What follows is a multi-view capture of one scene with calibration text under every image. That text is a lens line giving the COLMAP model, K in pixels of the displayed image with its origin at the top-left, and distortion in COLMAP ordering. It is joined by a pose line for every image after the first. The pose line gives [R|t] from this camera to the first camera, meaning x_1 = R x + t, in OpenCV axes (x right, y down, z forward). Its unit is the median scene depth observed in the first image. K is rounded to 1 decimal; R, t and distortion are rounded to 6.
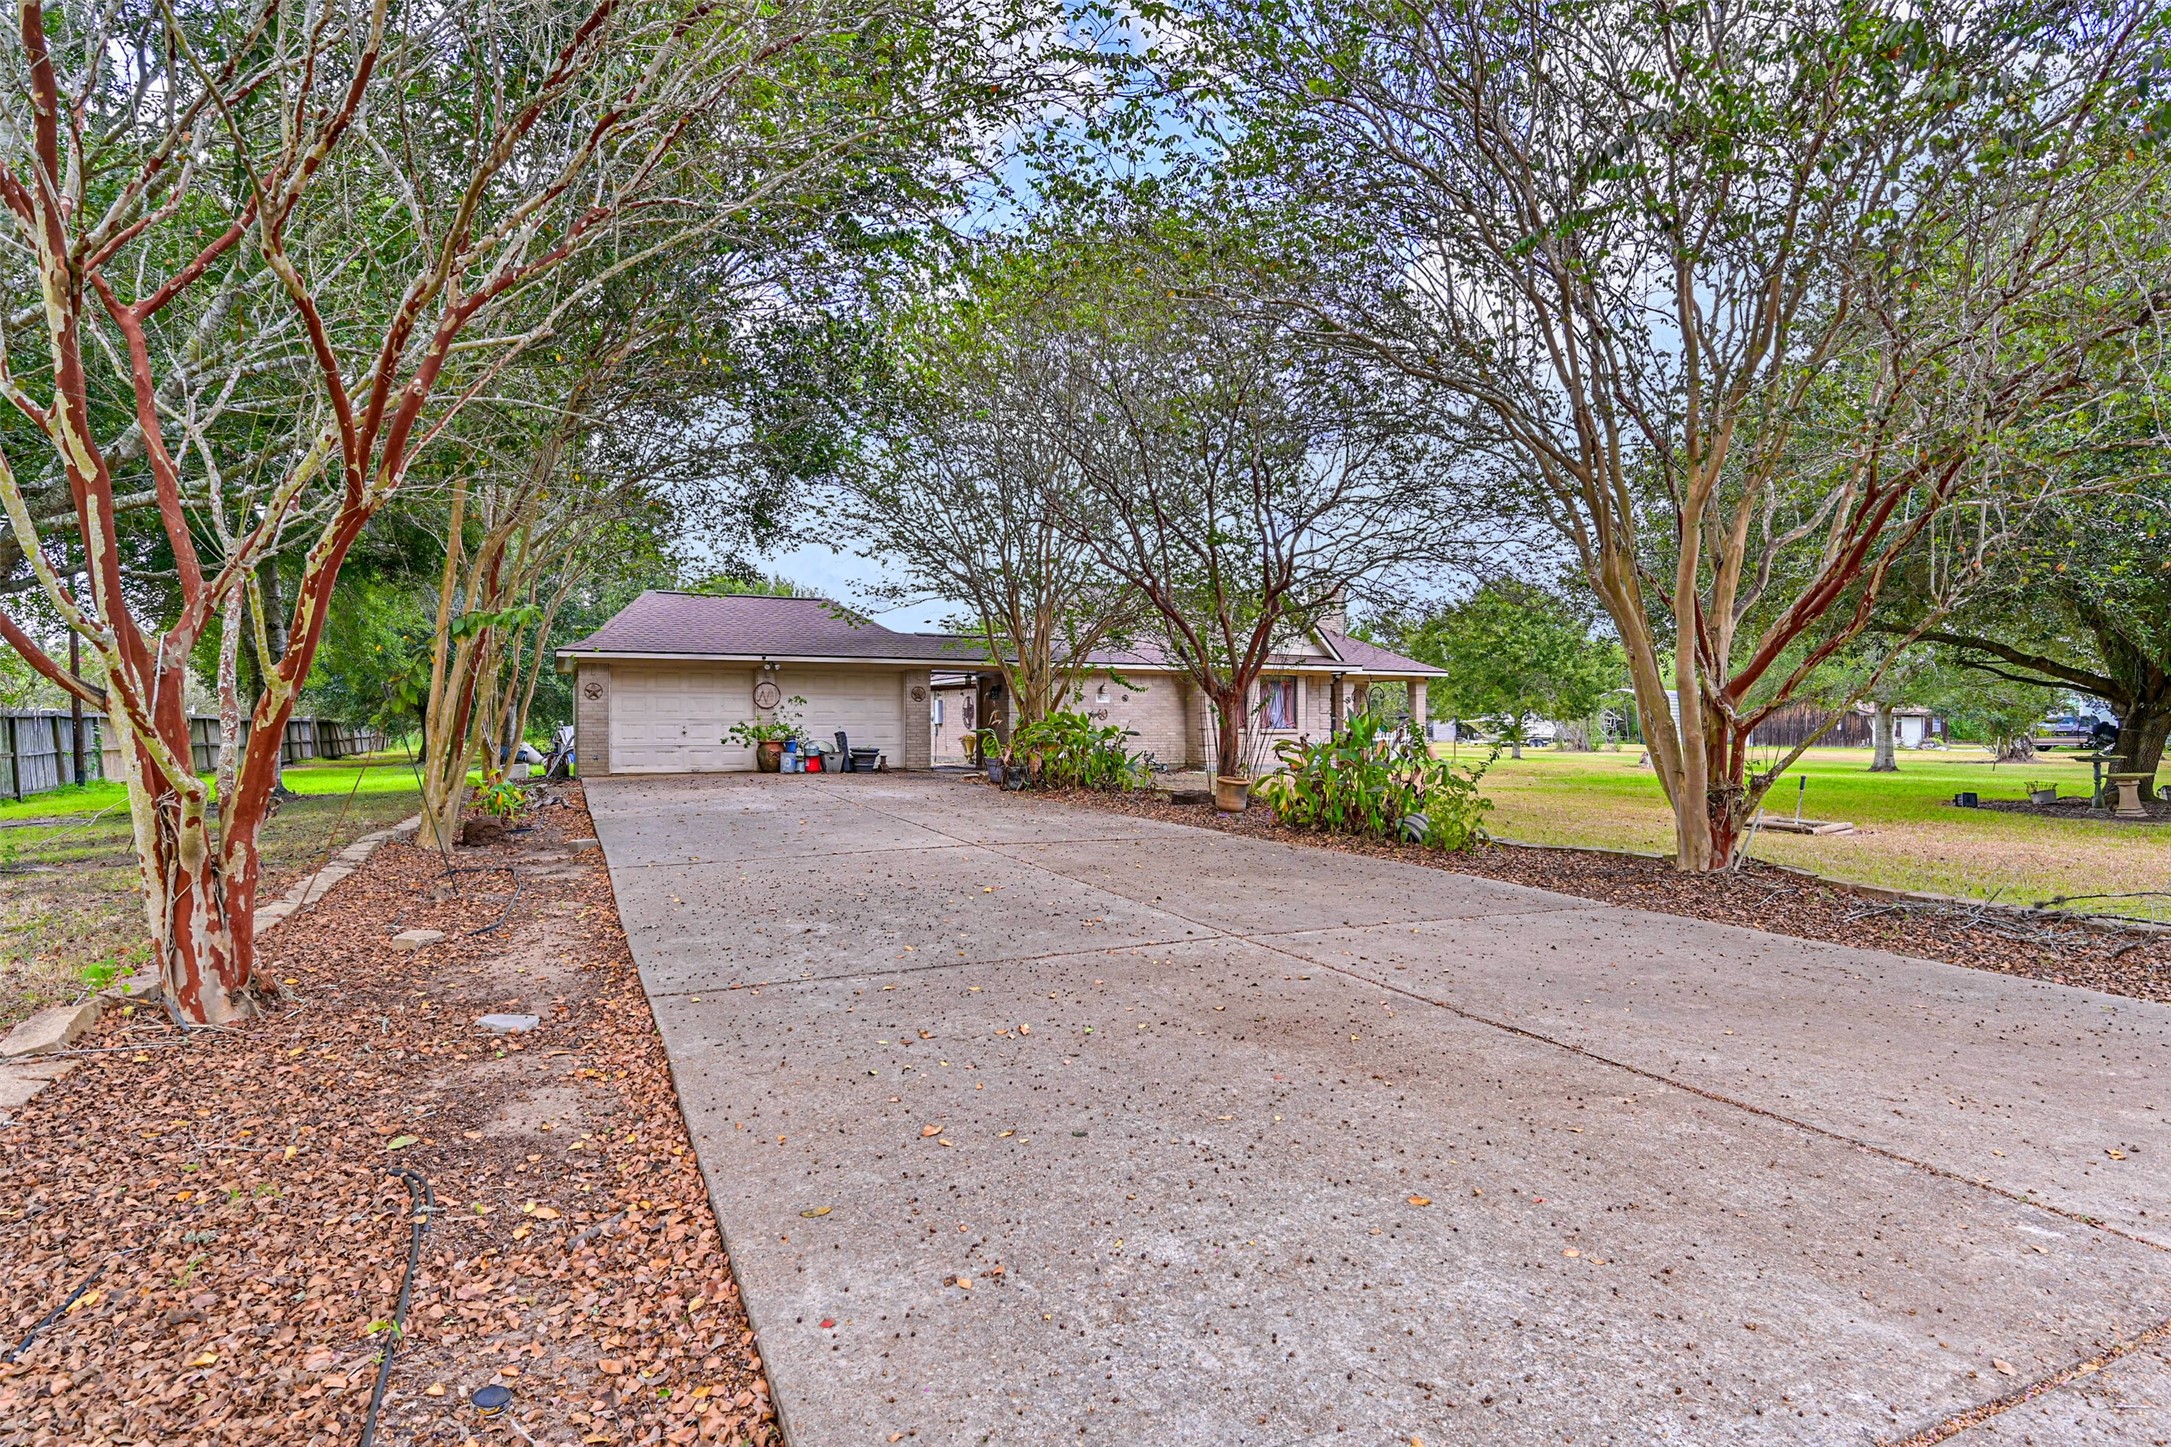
lens RADIAL K [[1089.9, 0, 1085.1], [0, 1089.9, 728.3], [0, 0, 1]] dist [-0.003495, 0.000058]
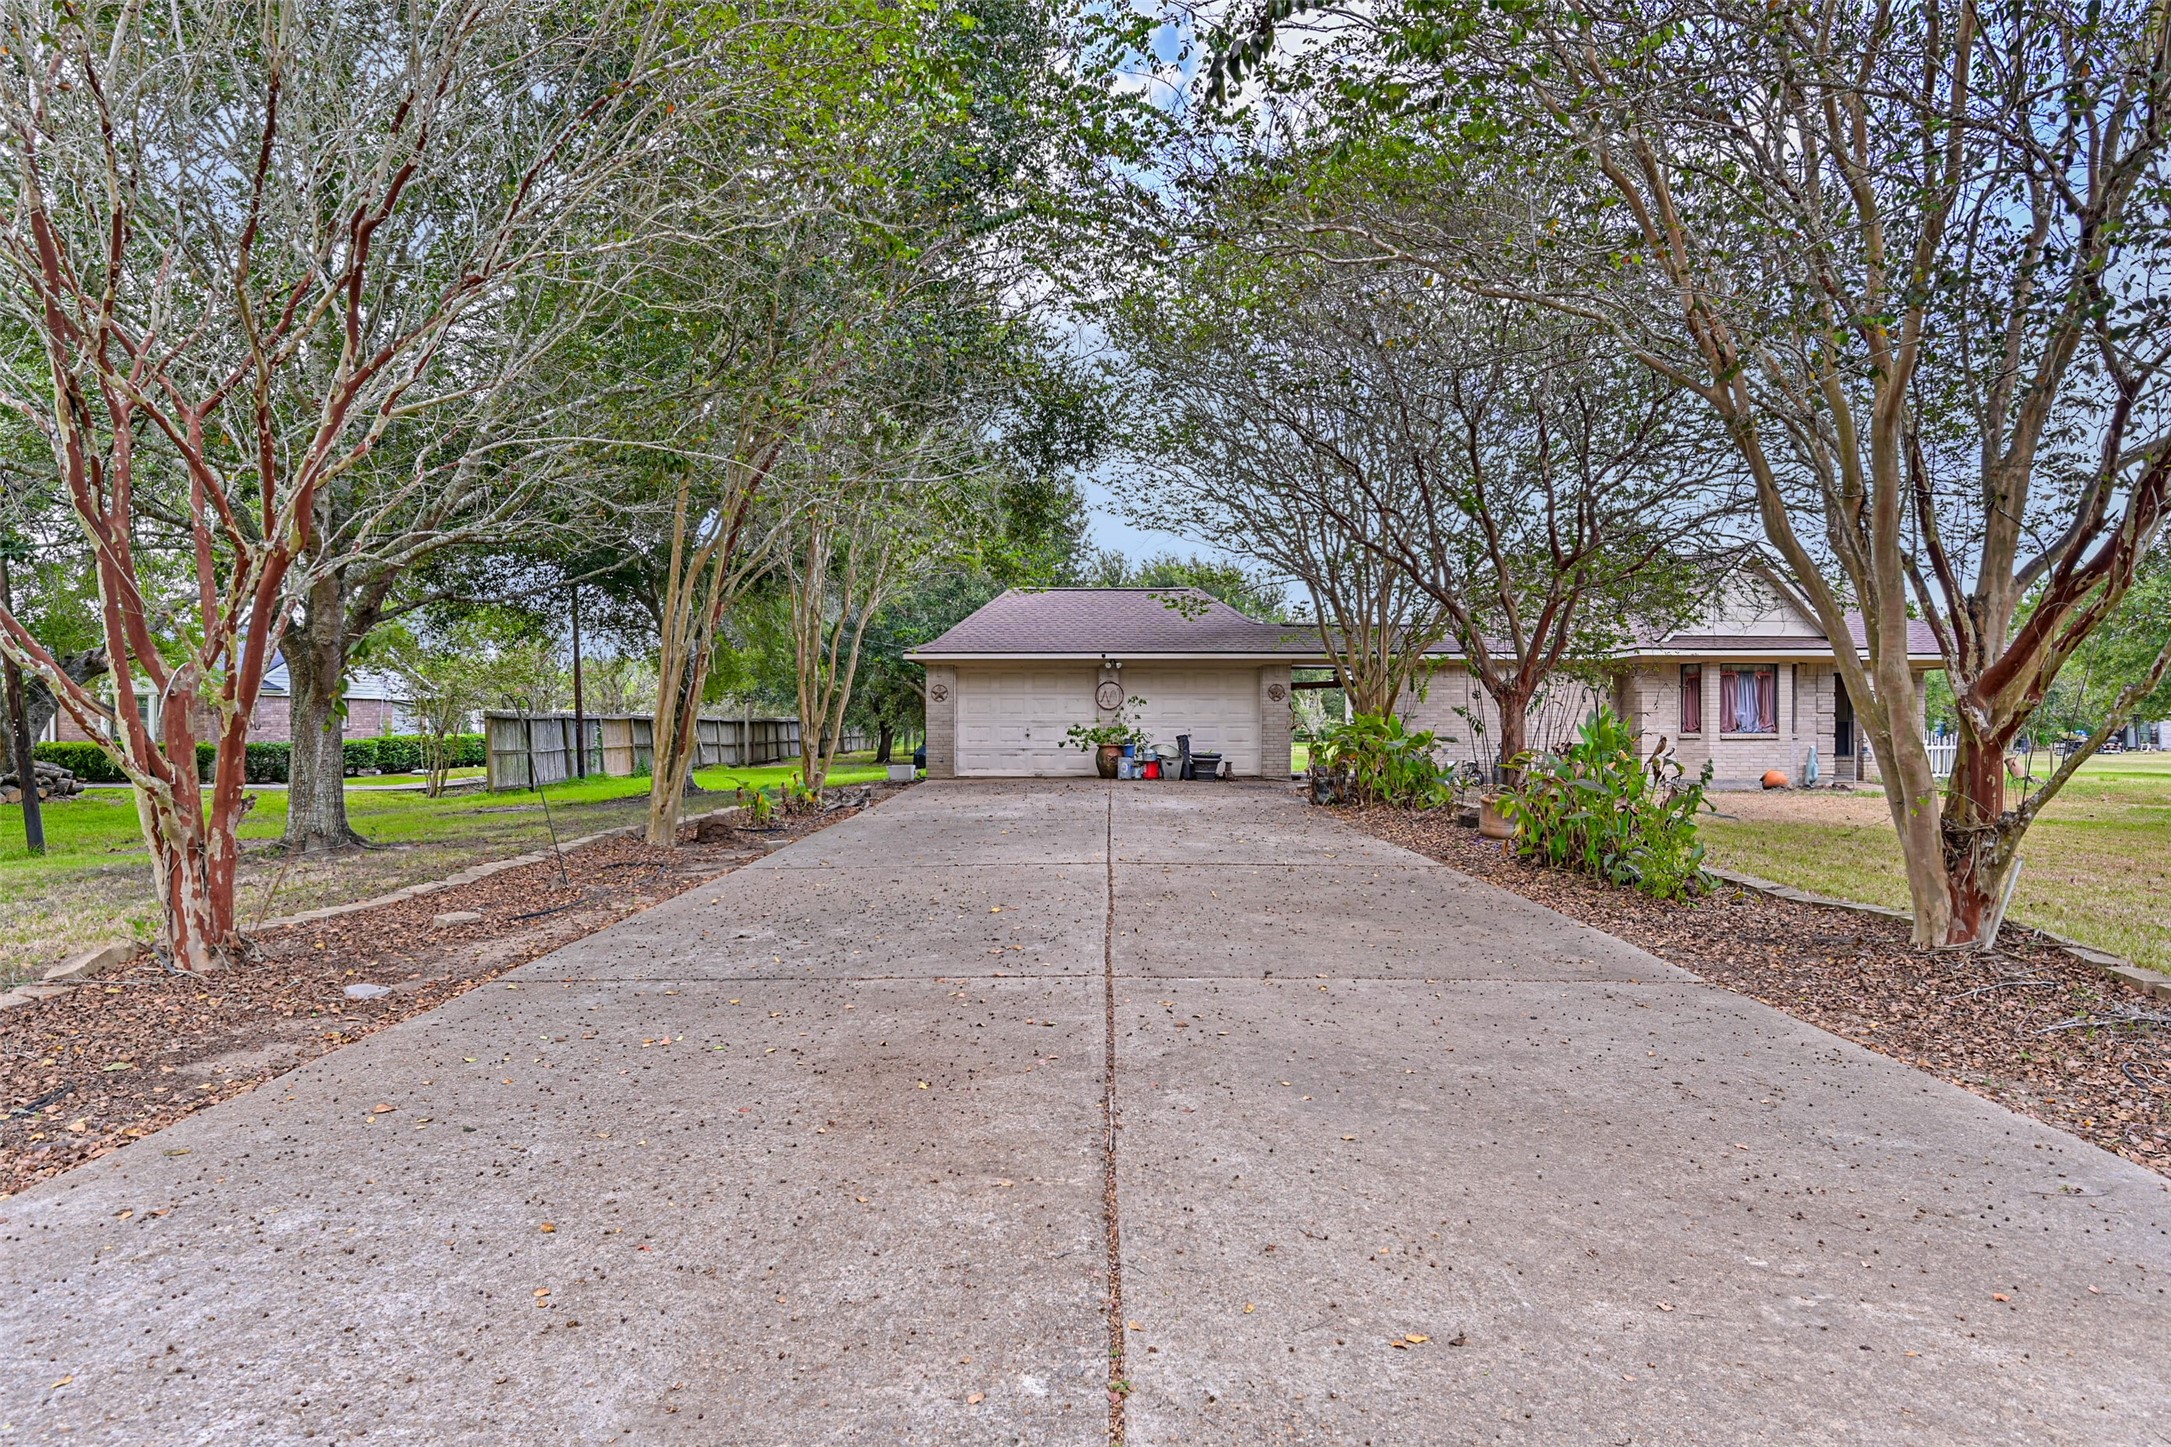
lens RADIAL K [[1248.0, 0, 1084.7], [0, 1248.0, 720.2], [0, 0, 1]] dist [-0.003459, -0.000606]
pose [[0.913741, -0.000282, -0.406296, 0.129730], [-0.002463, 0.999978, -0.006232, -0.002473], [0.406289, 0.006695, 0.913720, 0.016668]]
